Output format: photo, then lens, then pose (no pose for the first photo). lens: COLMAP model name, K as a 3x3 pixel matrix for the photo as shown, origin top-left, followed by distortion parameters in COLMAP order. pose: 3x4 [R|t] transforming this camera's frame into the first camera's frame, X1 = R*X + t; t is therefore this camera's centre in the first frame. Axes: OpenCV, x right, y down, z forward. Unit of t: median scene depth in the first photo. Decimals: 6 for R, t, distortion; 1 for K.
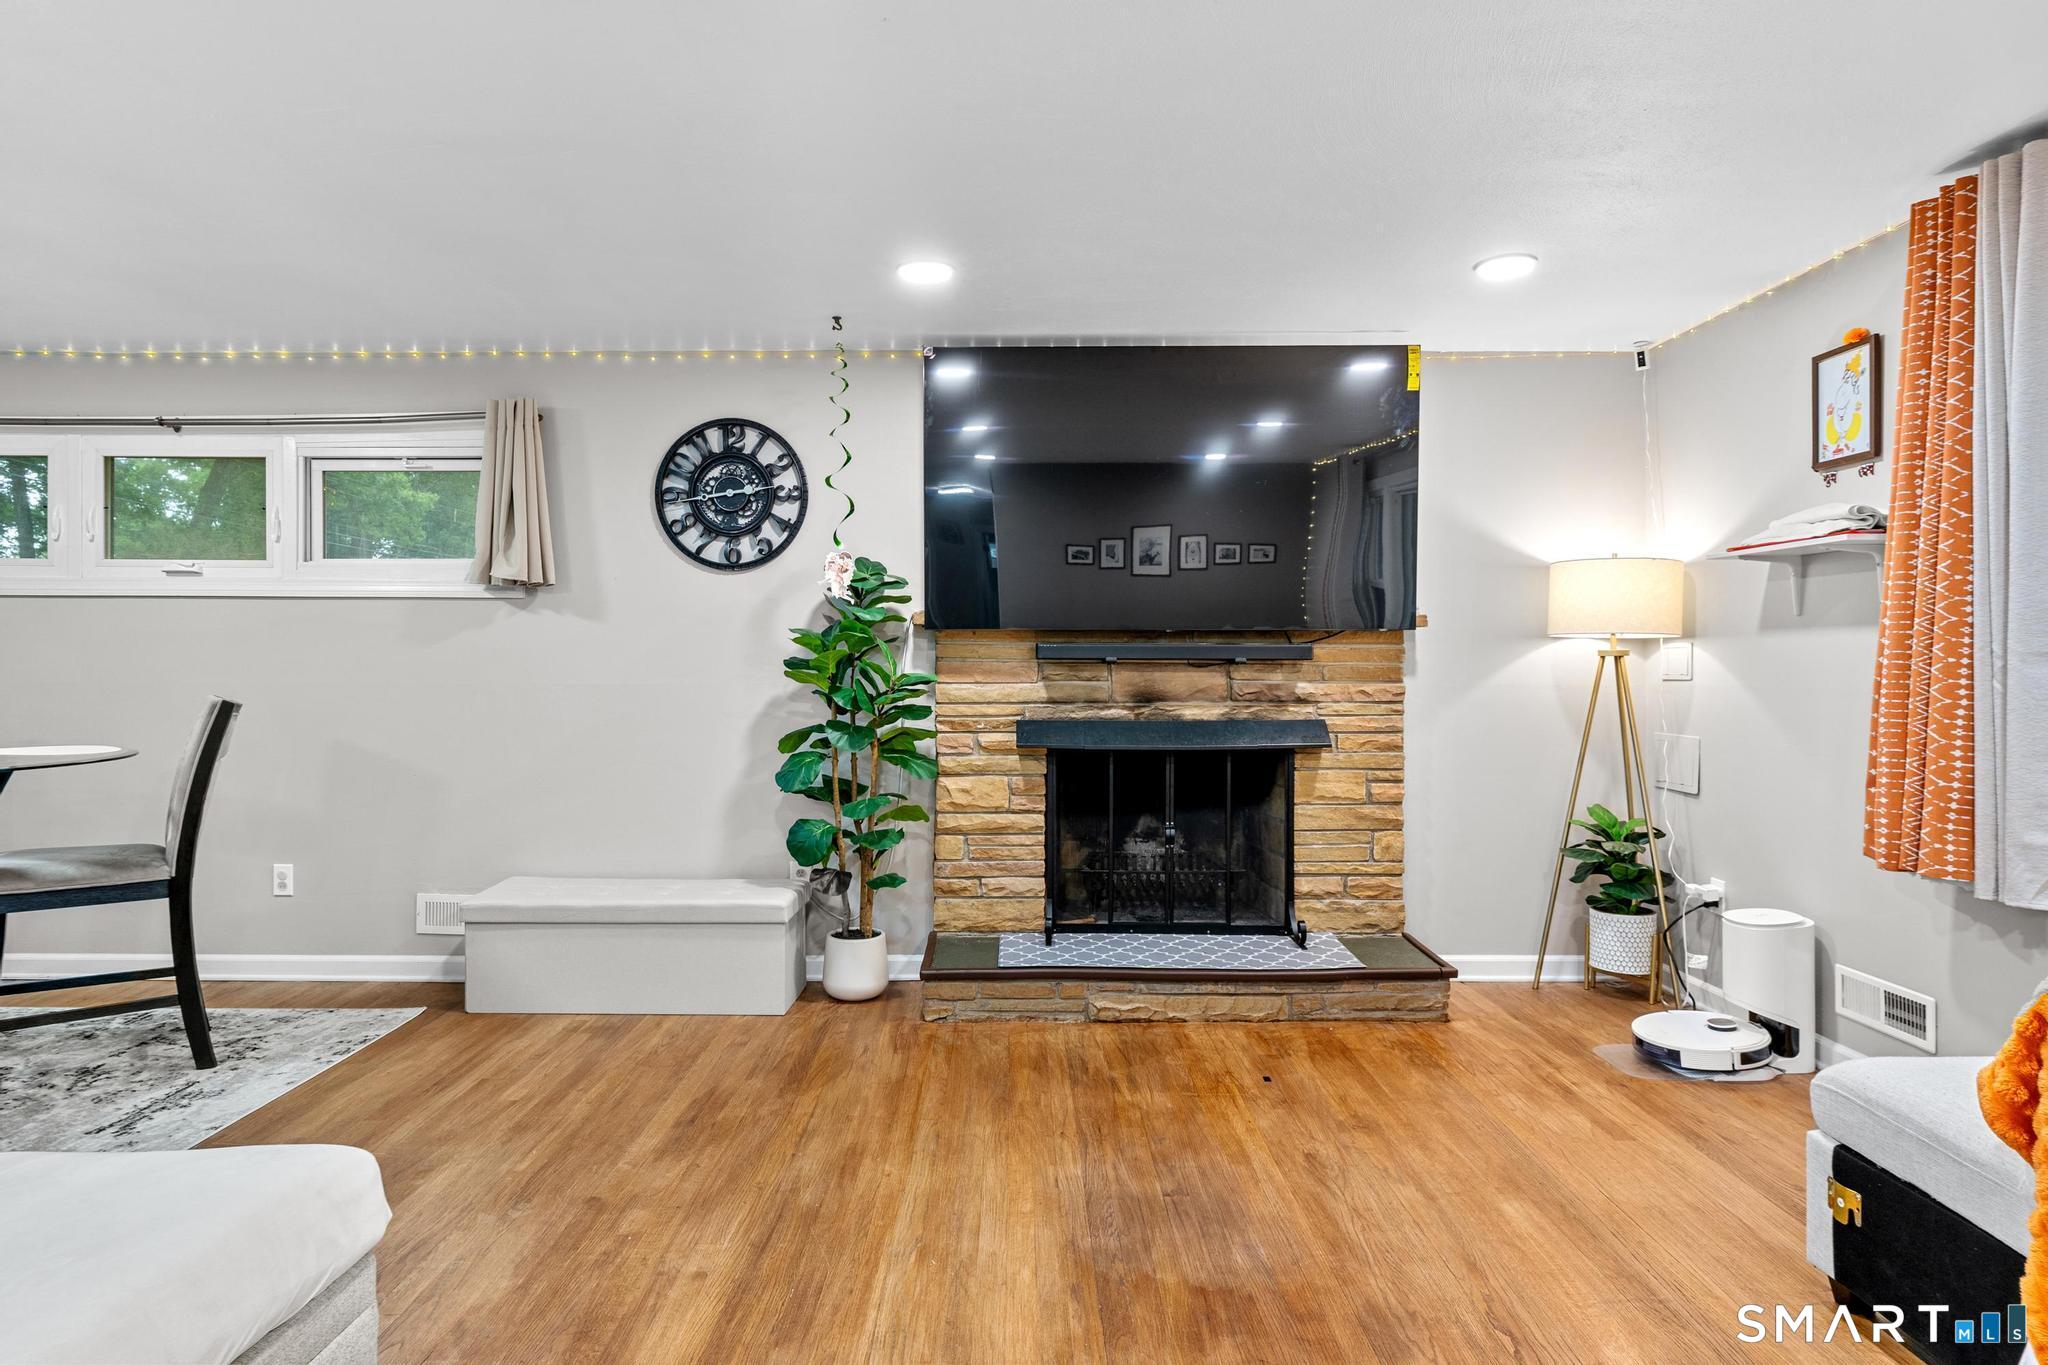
lens RADIAL K [[1136.7, 0, 1020.9], [0, 1136.7, 674.0], [0, 0, 1]] dist [-0.001462, 0.001426]
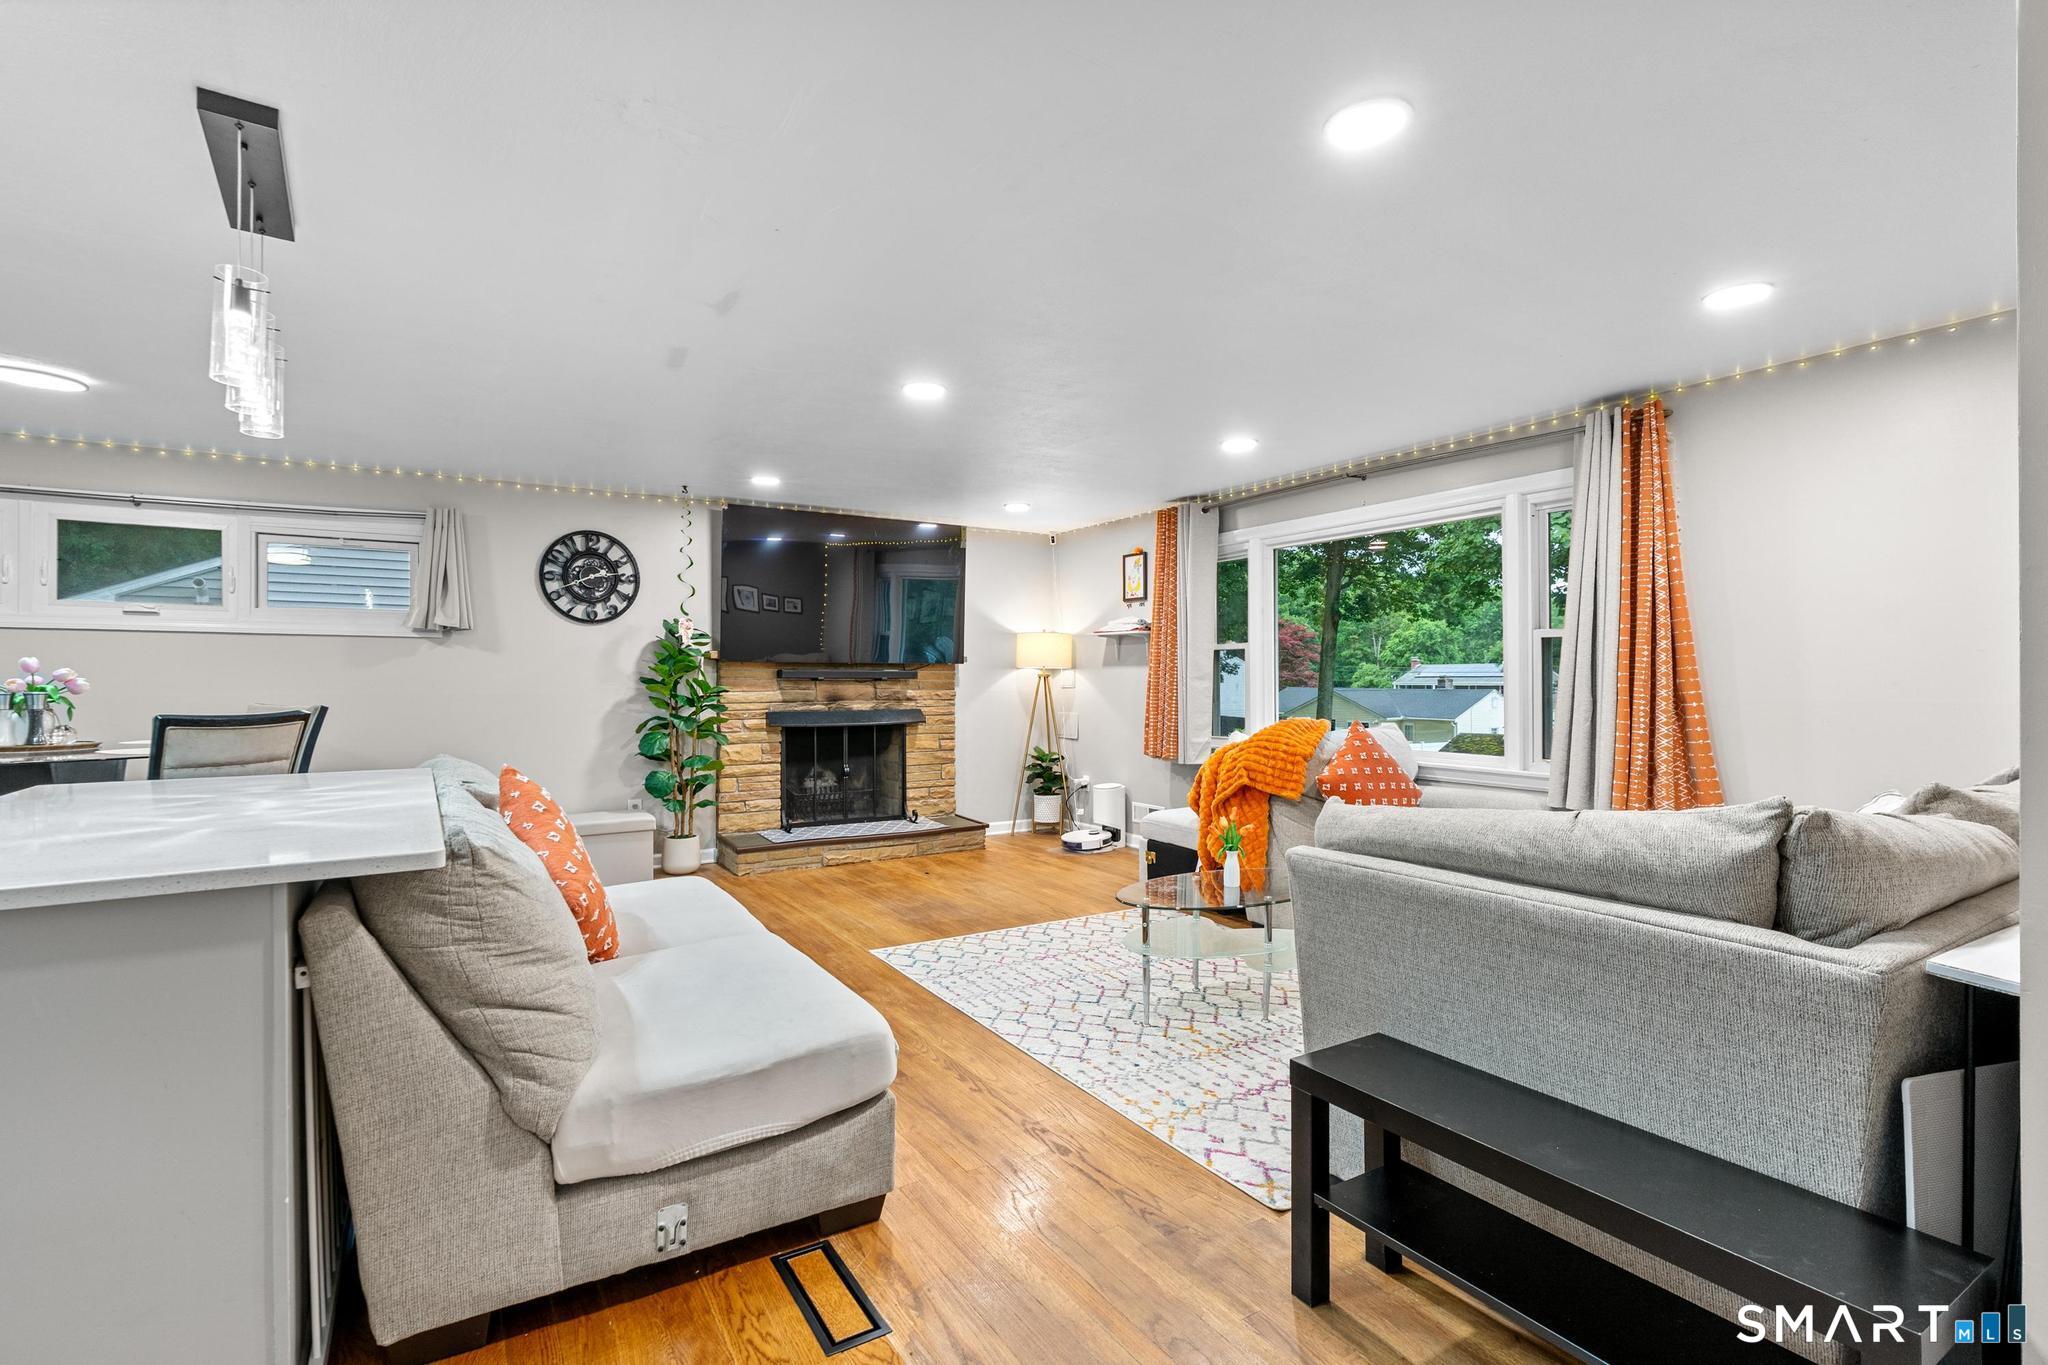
lens RADIAL K [[932.0, 0, 1025.1], [0, 932.0, 684.3], [0, 0, 1]] dist [-0.000339, -0.000061]
pose [[0.843763, -0.003271, 0.536707, -0.450397], [0.004431, 0.999990, -0.000873, -0.000154], [-0.536698, 0.003115, 0.843769, -0.466365]]
